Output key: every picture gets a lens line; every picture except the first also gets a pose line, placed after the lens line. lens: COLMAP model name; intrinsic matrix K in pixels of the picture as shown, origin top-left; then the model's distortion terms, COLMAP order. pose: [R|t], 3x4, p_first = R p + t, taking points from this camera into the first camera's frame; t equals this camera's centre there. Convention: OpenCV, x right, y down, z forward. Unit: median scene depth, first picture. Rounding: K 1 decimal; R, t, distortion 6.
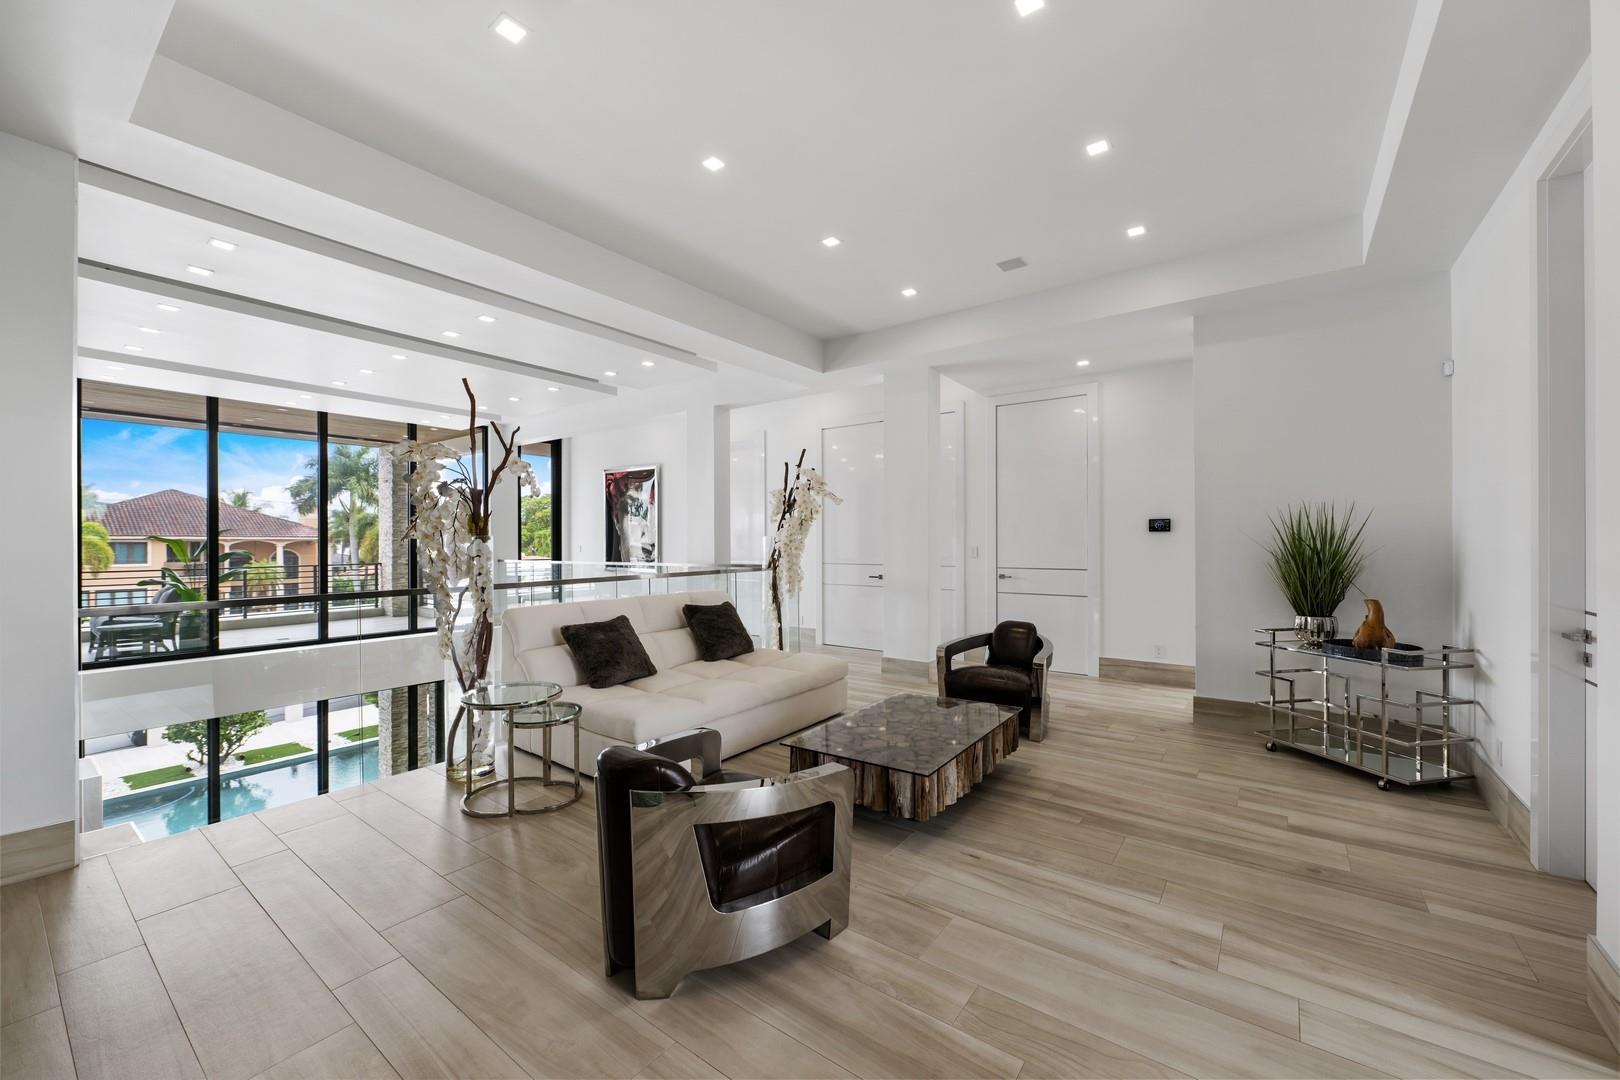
lens RADIAL K [[647.0, 0, 812.3], [0, 647.0, 518.9], [0, 0, 1]] dist [-0.001812, -0.000236]
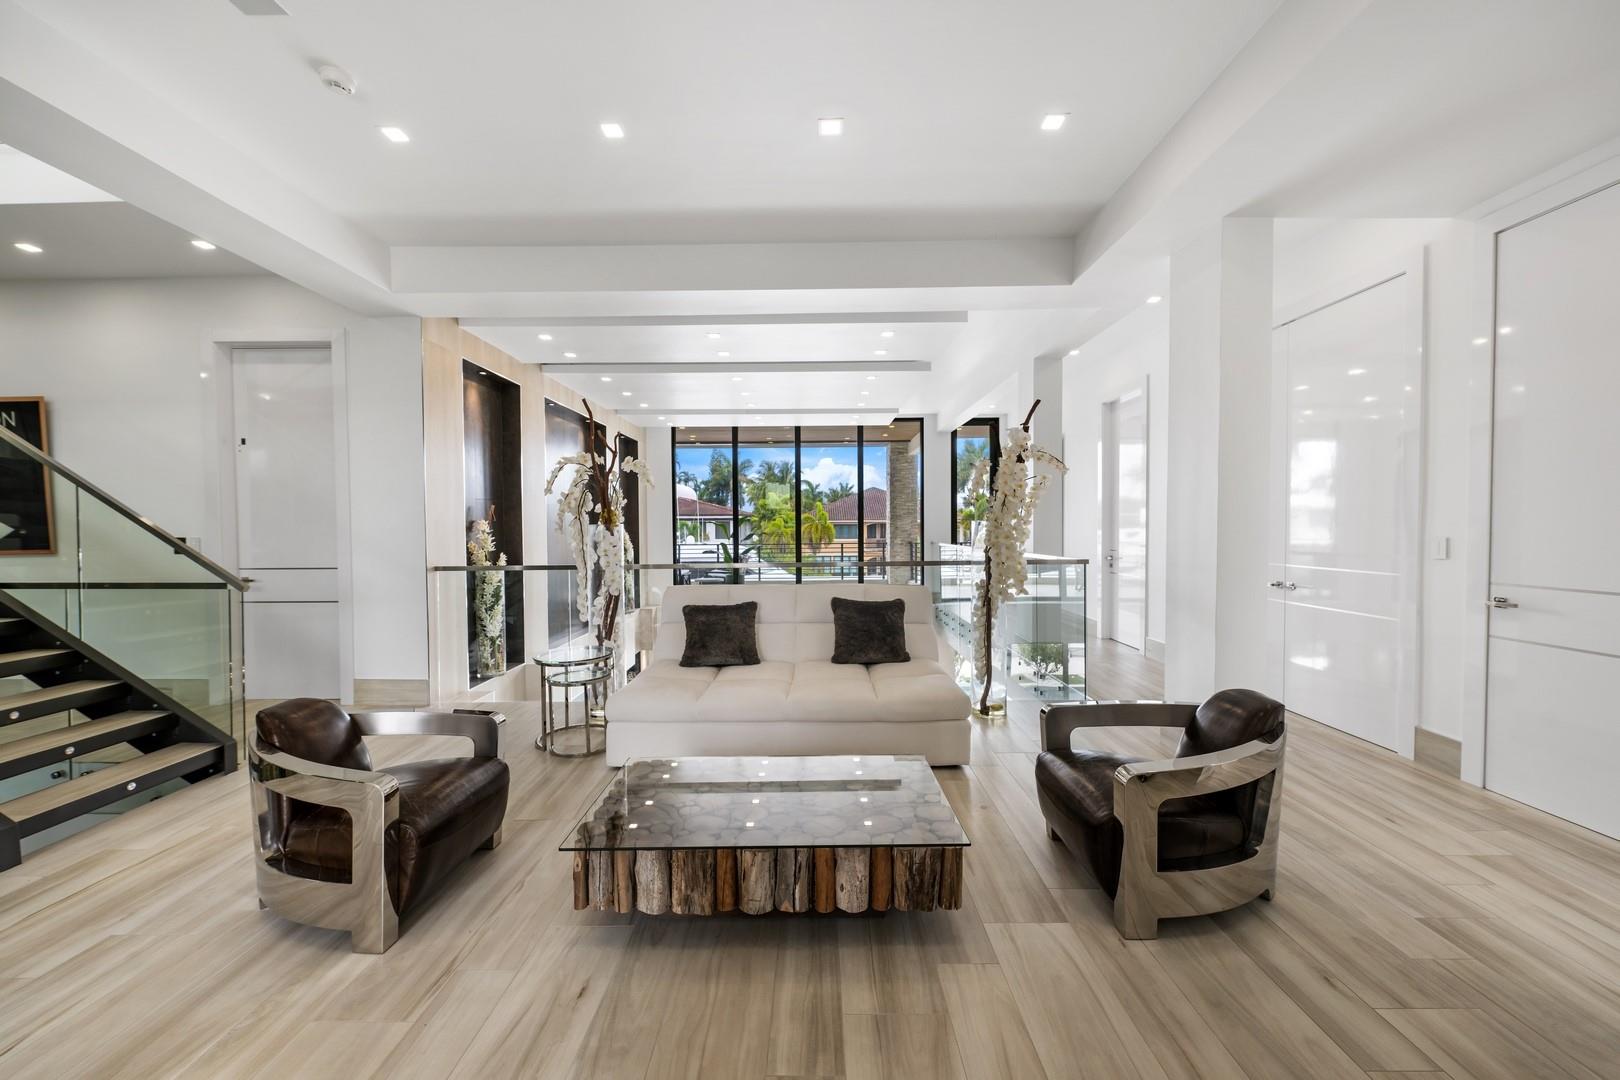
lens RADIAL K [[647.0, 0, 812.3], [0, 647.0, 518.9], [0, 0, 1]] dist [-0.001812, -0.000236]
pose [[0.569693, -0.008069, -0.821818, 0.436986], [0.033545, 0.999347, 0.013442, 0.007605], [0.821173, -0.035225, 0.569591, 0.375994]]
